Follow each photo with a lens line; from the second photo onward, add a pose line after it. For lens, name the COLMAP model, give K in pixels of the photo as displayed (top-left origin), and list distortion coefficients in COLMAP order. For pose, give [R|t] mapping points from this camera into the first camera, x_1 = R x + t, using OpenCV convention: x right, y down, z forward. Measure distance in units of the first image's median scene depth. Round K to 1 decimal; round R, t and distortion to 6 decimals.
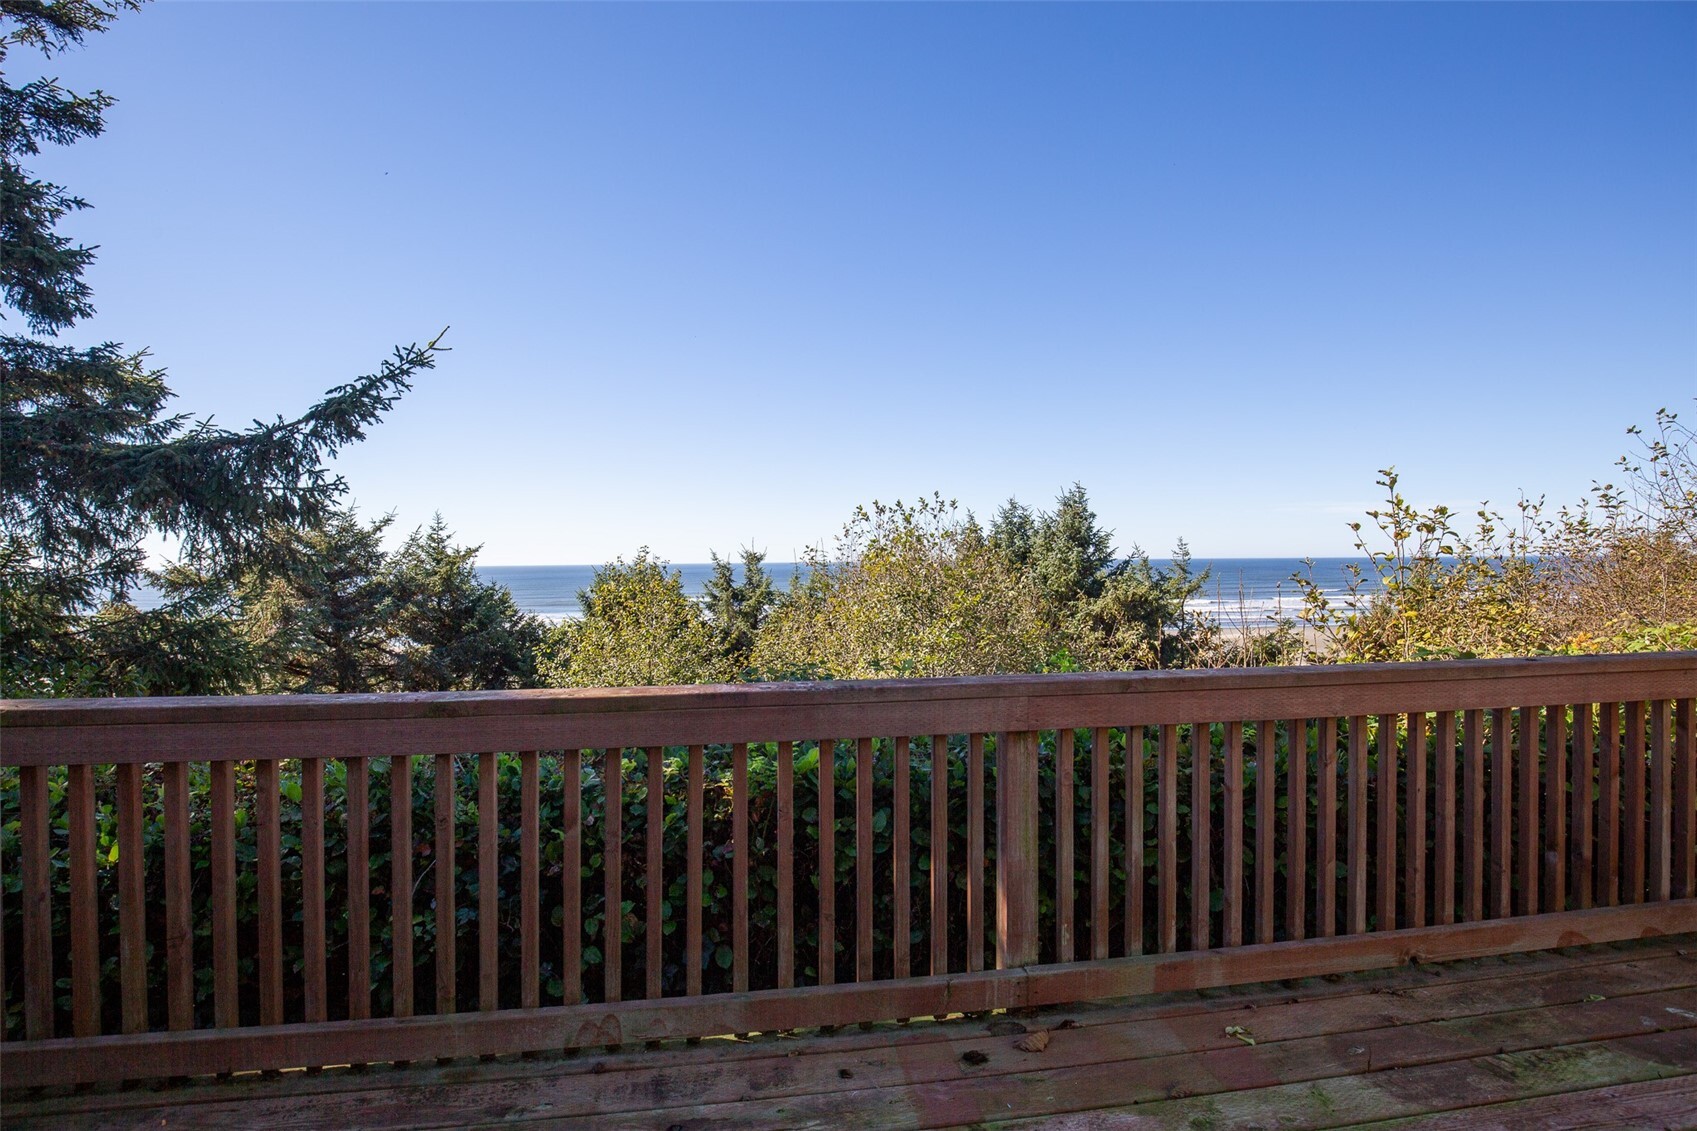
lens RADIAL K [[785.8, 0, 846.8], [0, 785.8, 566.4], [0, 0, 1]] dist [-0.050357, 0.009507]
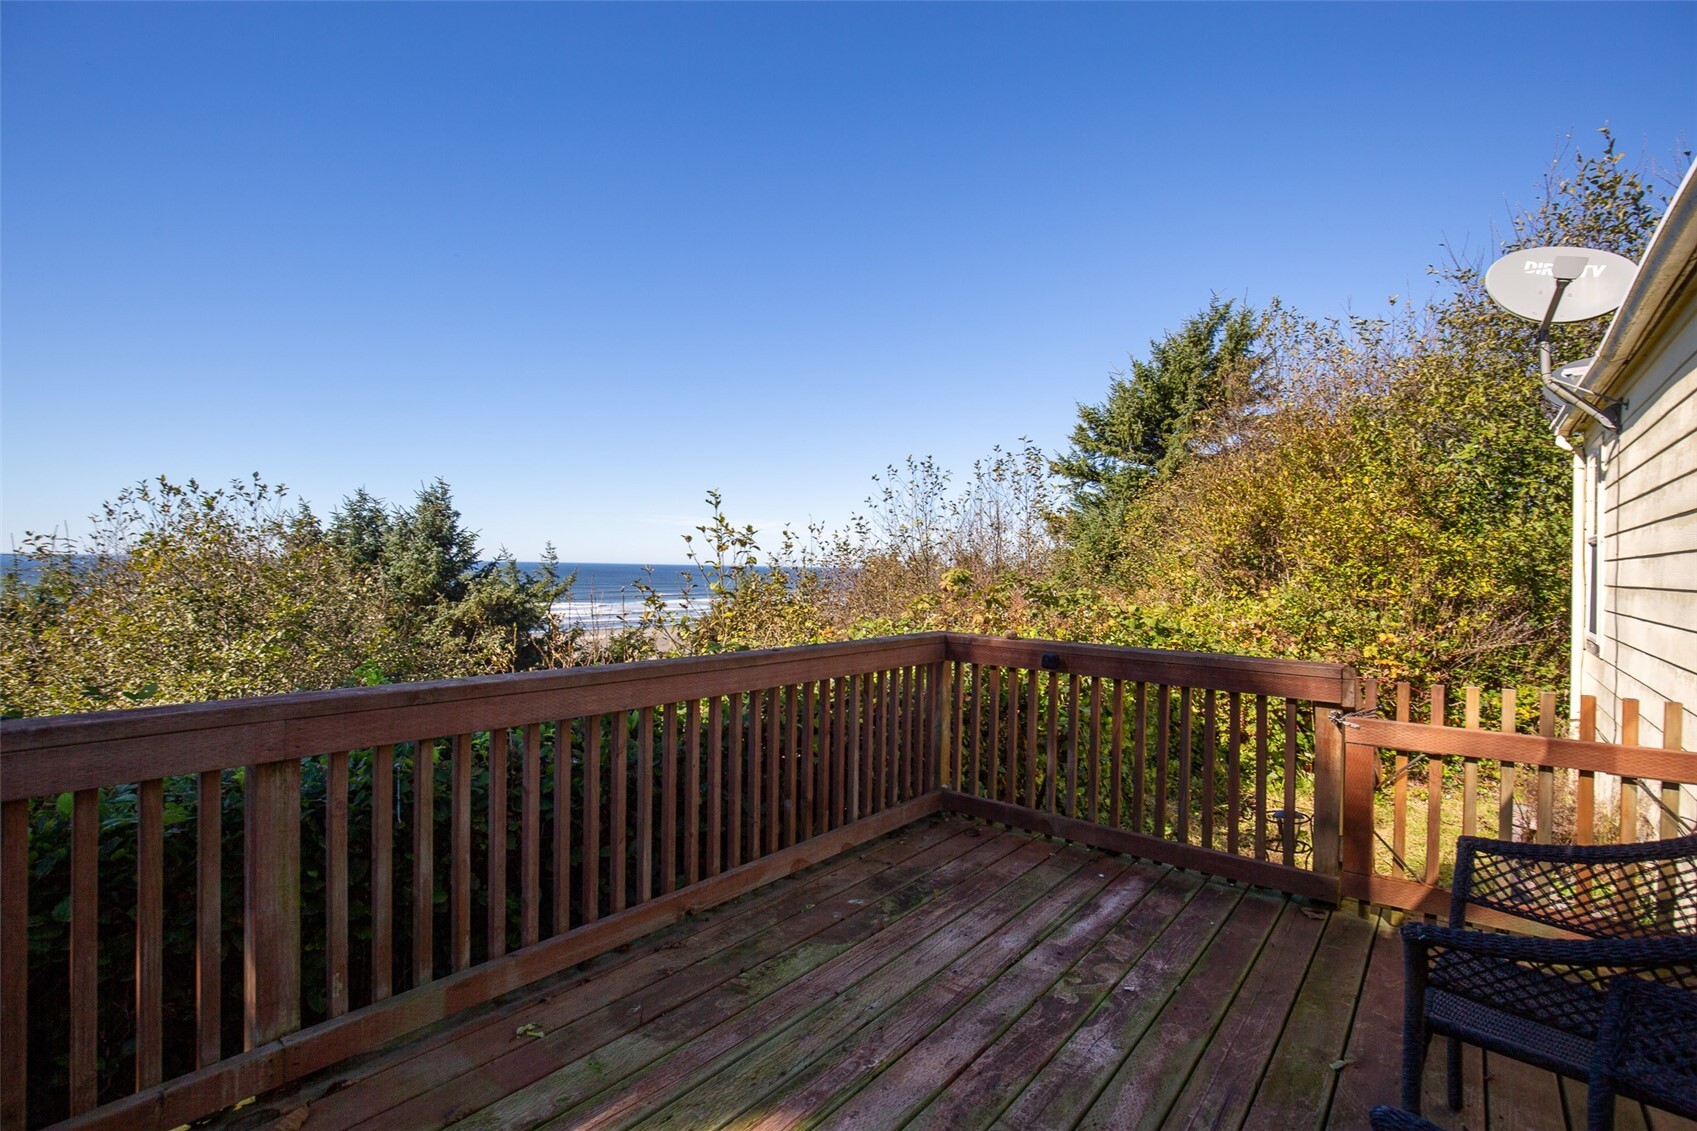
lens RADIAL K [[785.8, 0, 846.8], [0, 785.8, 566.4], [0, 0, 1]] dist [-0.050357, 0.009507]
pose [[0.720156, 0.022611, 0.693443, 0.021810], [-0.019781, 0.999732, -0.012055, -0.000781], [-0.693530, -0.005035, 0.720410, -0.006311]]
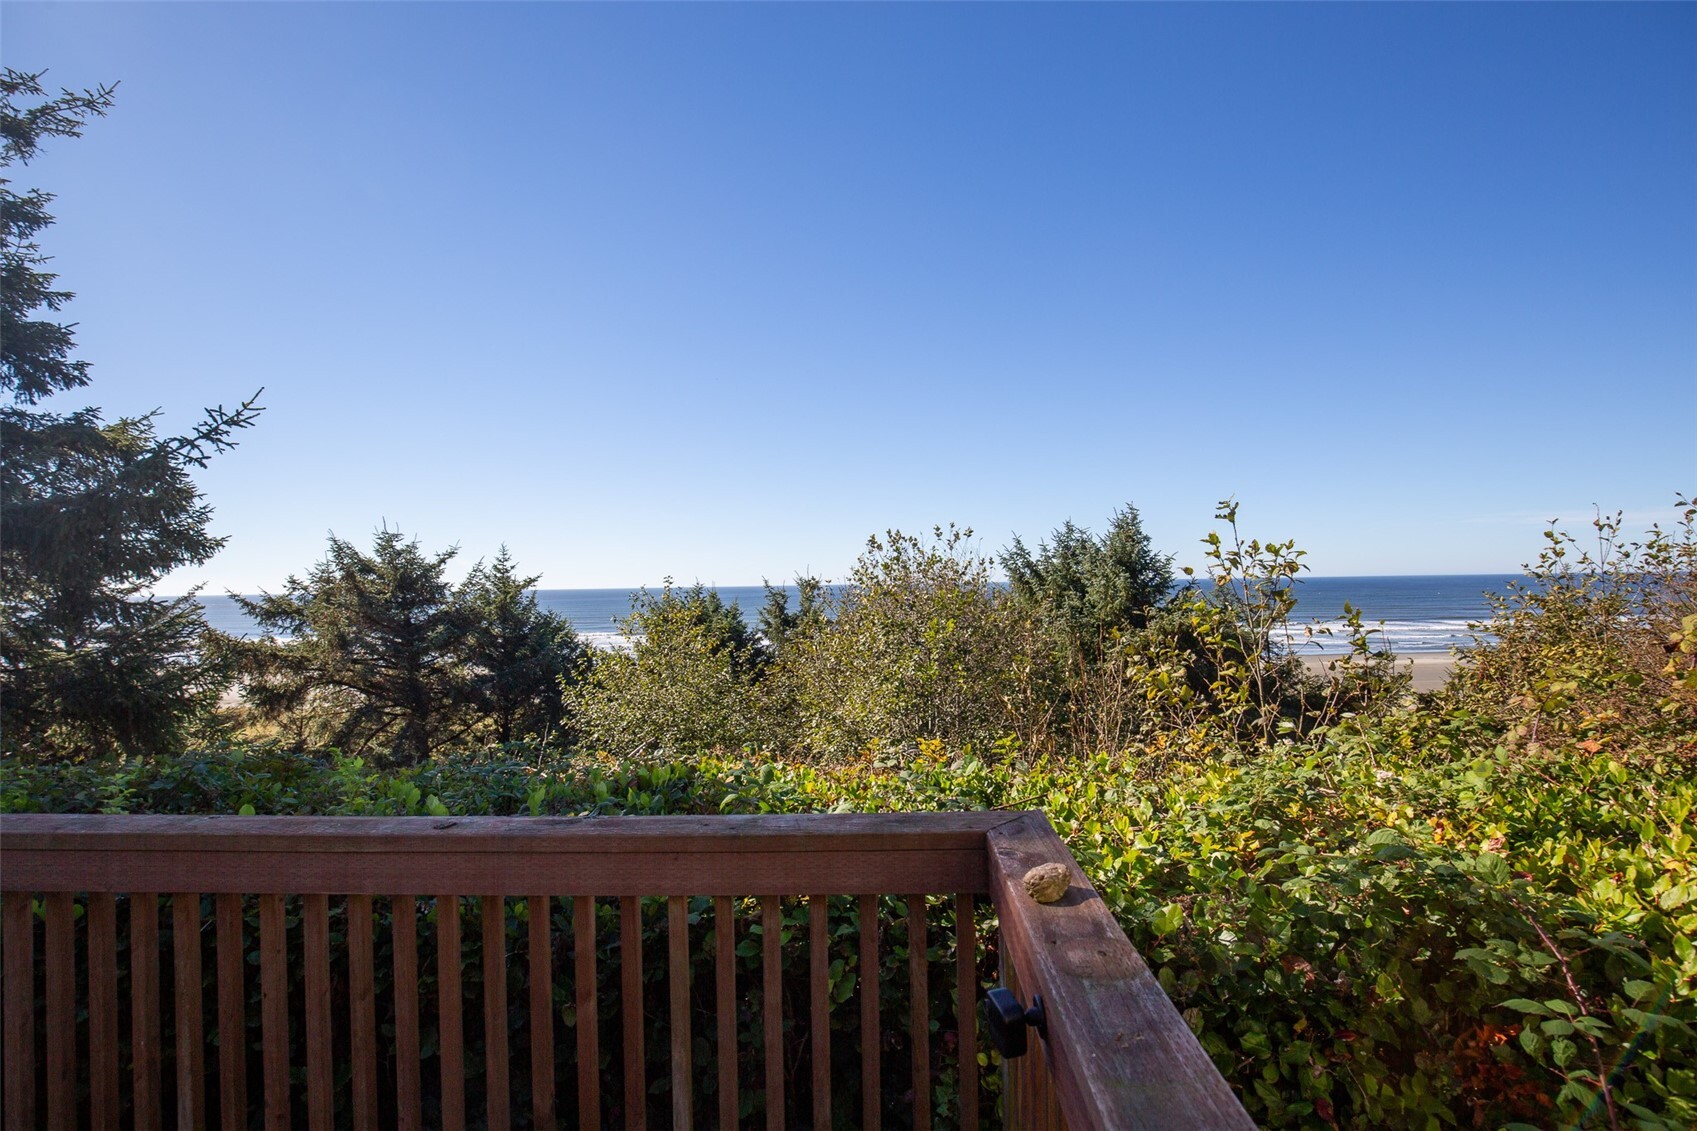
lens RADIAL K [[782.5, 0, 848.5], [0, 782.5, 565.5], [0, 0, 1]] dist [-0.031869, -0.000062]
pose [[0.986600, -0.009532, -0.162879, 0.435933], [0.004983, 0.999587, -0.028310, -0.031827], [0.163082, 0.027118, 0.986240, 0.101671]]
